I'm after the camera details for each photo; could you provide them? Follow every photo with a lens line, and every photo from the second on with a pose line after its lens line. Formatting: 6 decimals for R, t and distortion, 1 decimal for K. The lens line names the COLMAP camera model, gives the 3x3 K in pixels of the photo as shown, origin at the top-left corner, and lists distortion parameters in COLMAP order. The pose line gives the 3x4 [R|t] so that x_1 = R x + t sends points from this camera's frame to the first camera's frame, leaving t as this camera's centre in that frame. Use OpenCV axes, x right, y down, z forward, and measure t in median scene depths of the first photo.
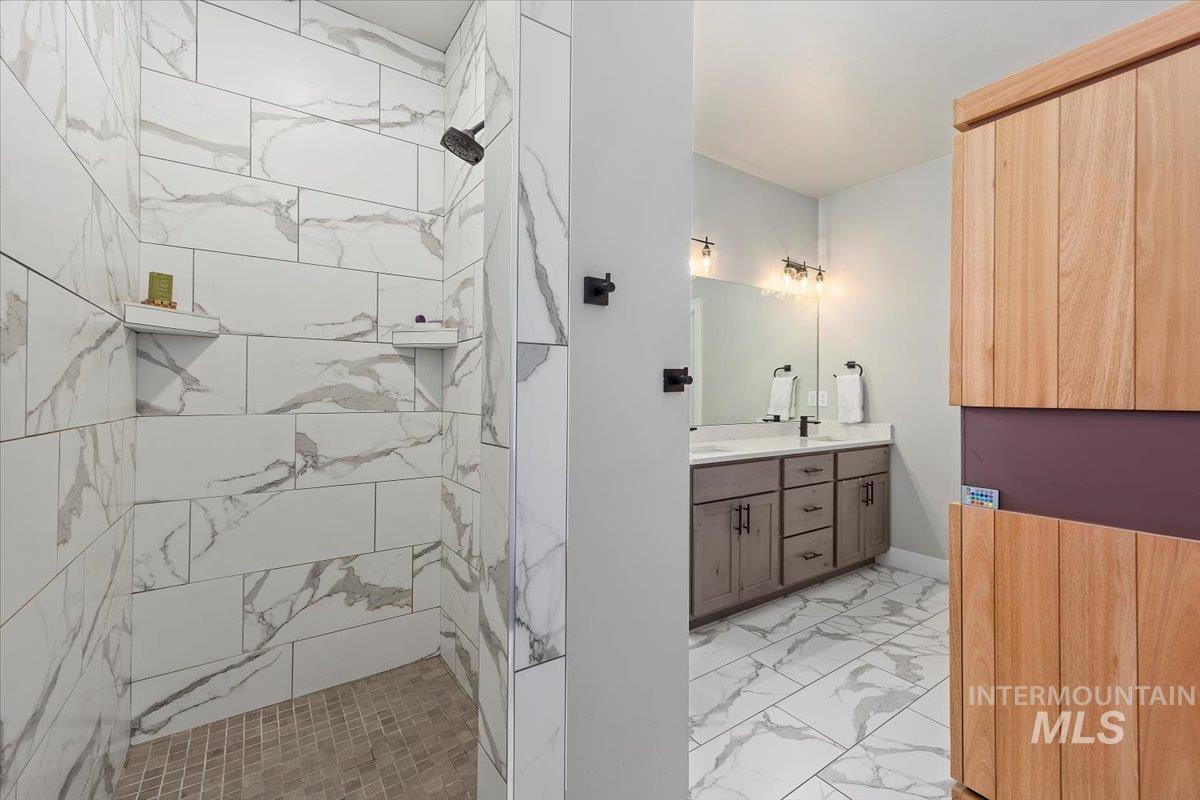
lens RADIAL K [[473.9, 0, 588.8], [0, 473.9, 395.4], [0, 0, 1]] dist [-0.000328, 0.000019]
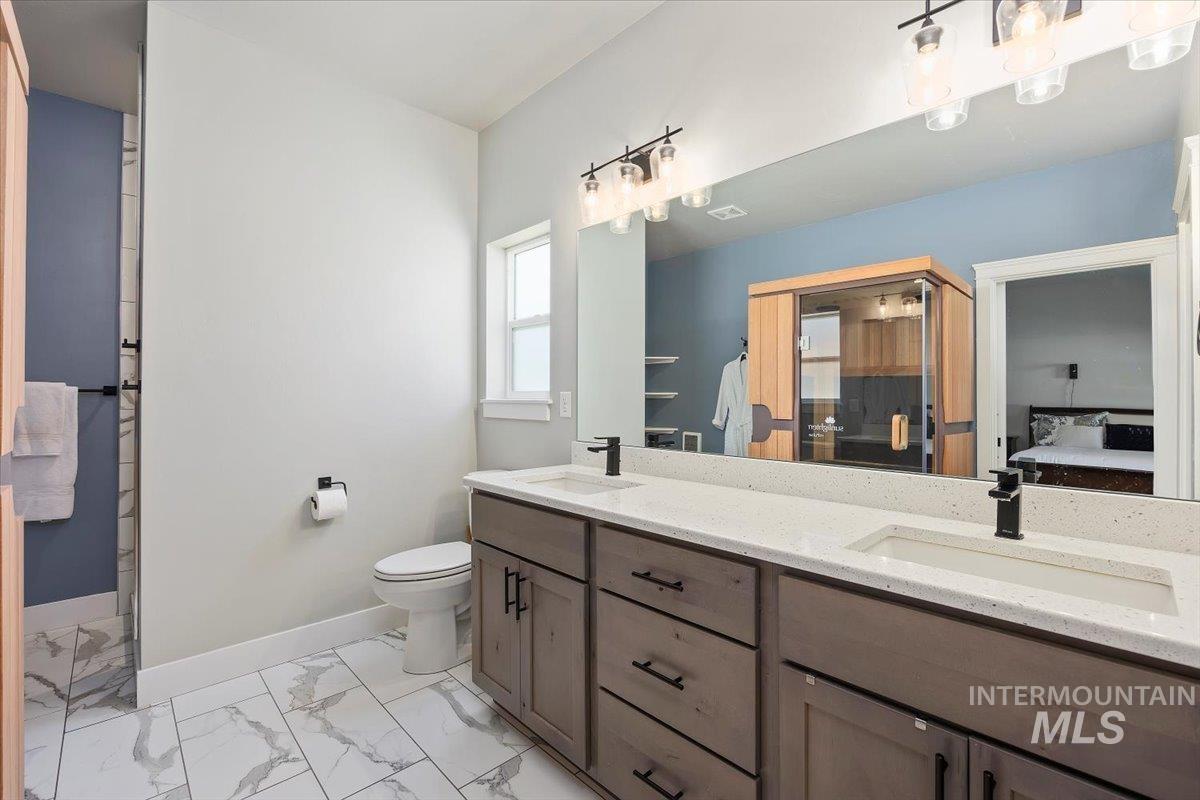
lens RADIAL K [[473.9, 0, 588.8], [0, 473.9, 395.4], [0, 0, 1]] dist [-0.000328, 0.000019]
pose [[0.222350, -0.006288, -0.974947, 0.961418], [0.005979, 0.999969, -0.005086, -0.002645], [0.974949, -0.004698, 0.222381, 0.941832]]
